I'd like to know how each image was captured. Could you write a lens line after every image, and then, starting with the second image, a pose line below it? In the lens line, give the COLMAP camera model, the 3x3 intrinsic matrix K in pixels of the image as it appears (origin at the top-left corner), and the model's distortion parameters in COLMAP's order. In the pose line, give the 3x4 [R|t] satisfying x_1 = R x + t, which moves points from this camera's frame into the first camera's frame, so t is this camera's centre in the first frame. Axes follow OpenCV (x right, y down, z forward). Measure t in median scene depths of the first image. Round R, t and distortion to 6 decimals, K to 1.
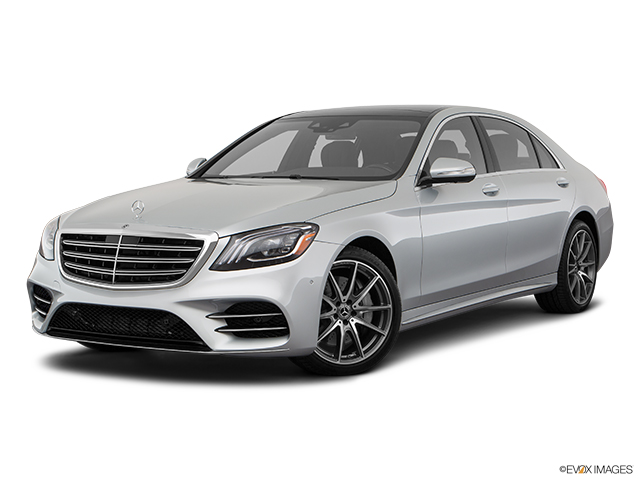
lens RADIAL K [[1129.9, 0, 318.6], [0, 1129.9, 242.7], [0, 0, 1]] dist [0.027123, 0.000000]
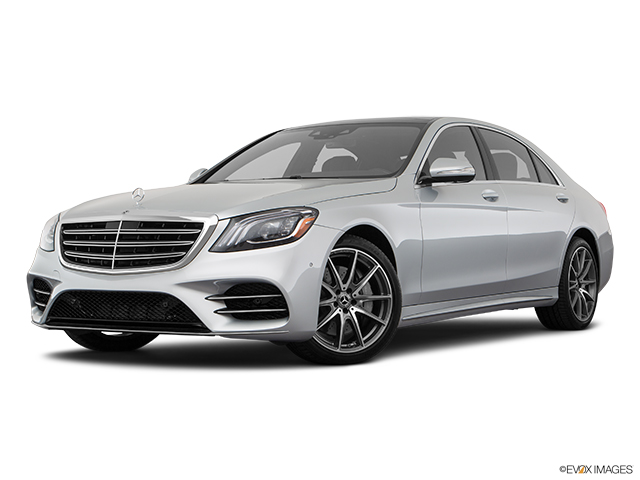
lens RADIAL K [[1129.9, 0, 325.1], [0, 1129.9, 240.9], [0, 0, 1]] dist [0.027123, 0.000000]
pose [[0.999995, -0.000824, 0.003040, 0.002838], [0.001033, 0.997576, -0.069571, 0.077967], [-0.002975, 0.069574, 0.997572, 0.001010]]
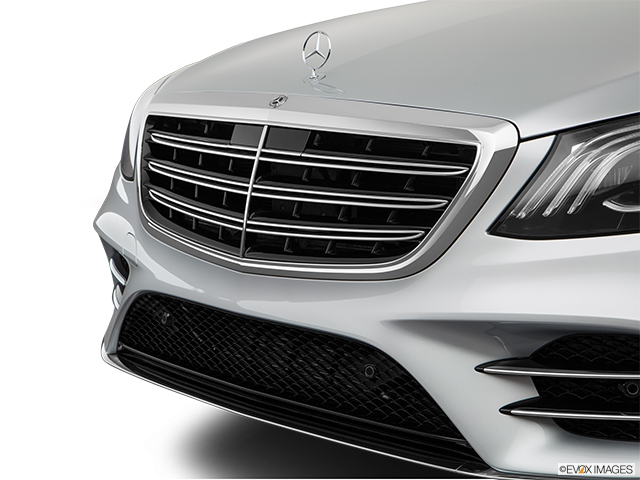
lens RADIAL K [[1500.2, 0, 320.9], [0, 1500.2, 235.7], [0, 0, 1]] dist [0.099362, 0.000000]
pose [[0.957993, 0.038262, -0.284227, -0.015073], [-0.014442, 0.996239, 0.085433, -0.012232], [0.286427, -0.077739, 0.954943, 0.510410]]
